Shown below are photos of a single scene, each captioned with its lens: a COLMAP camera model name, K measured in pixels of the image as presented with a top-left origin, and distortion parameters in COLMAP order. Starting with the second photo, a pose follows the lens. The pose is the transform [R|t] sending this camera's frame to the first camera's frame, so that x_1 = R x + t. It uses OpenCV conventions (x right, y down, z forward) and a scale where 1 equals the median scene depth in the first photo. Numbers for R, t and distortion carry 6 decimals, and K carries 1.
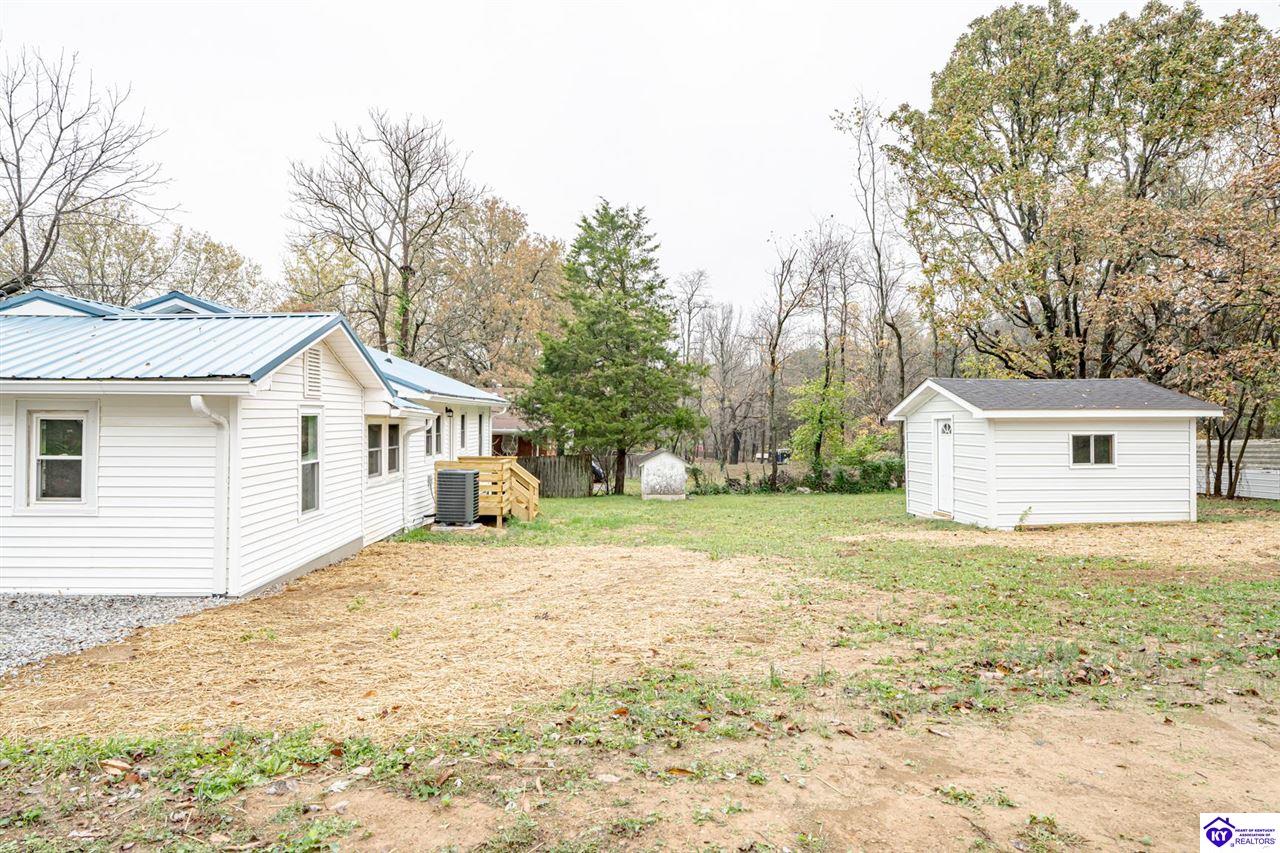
lens RADIAL K [[739.5, 0, 640.0], [0, 739.5, 426.5], [0, 0, 1]] dist [-0.058486, 0.032855]
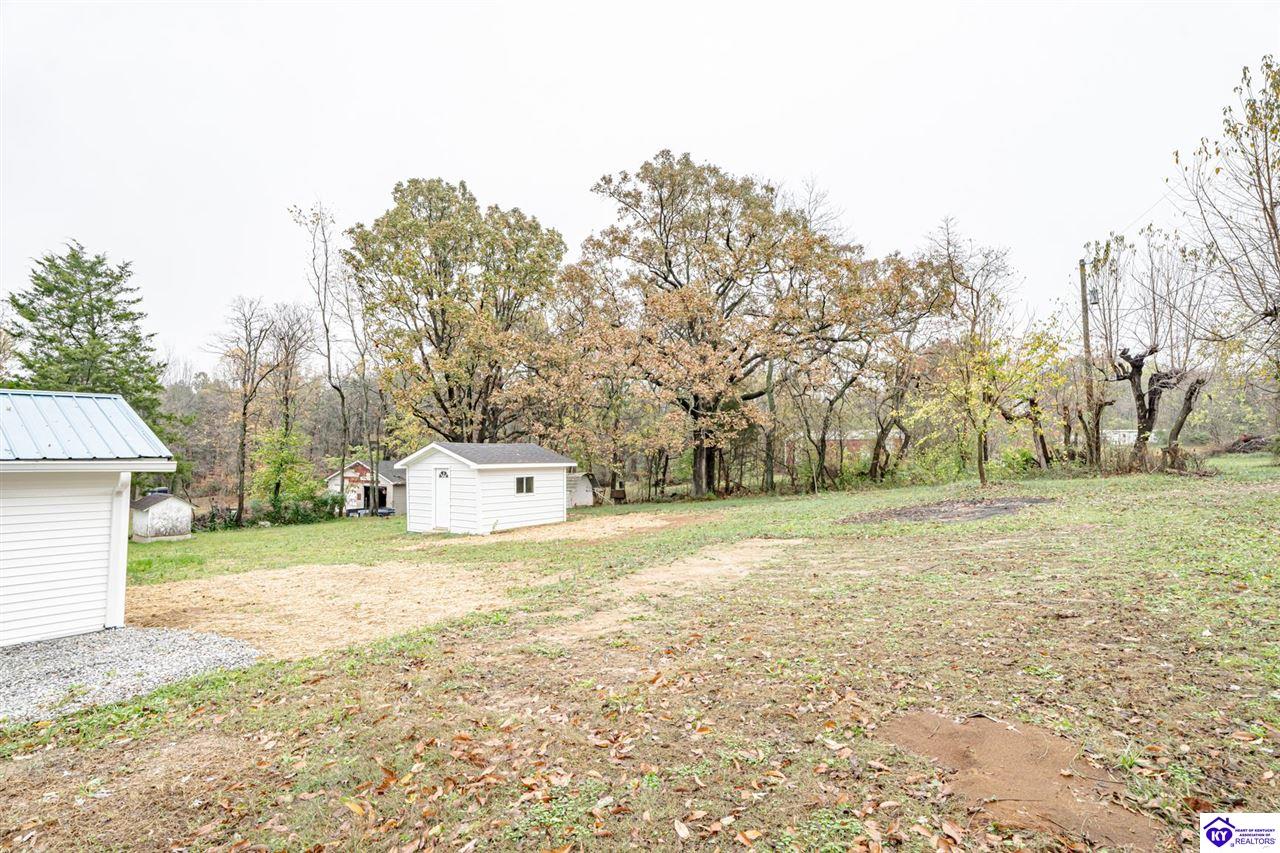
lens RADIAL K [[625.5, 0, 640.0], [0, 625.5, 426.5], [0, 0, 1]] dist [-0.000959, -0.000130]
pose [[0.627980, 0.042279, 0.777080, -0.254377], [0.001316, 0.998464, -0.055387, -0.017059], [-0.778228, 0.035804, 0.626960, -0.125286]]
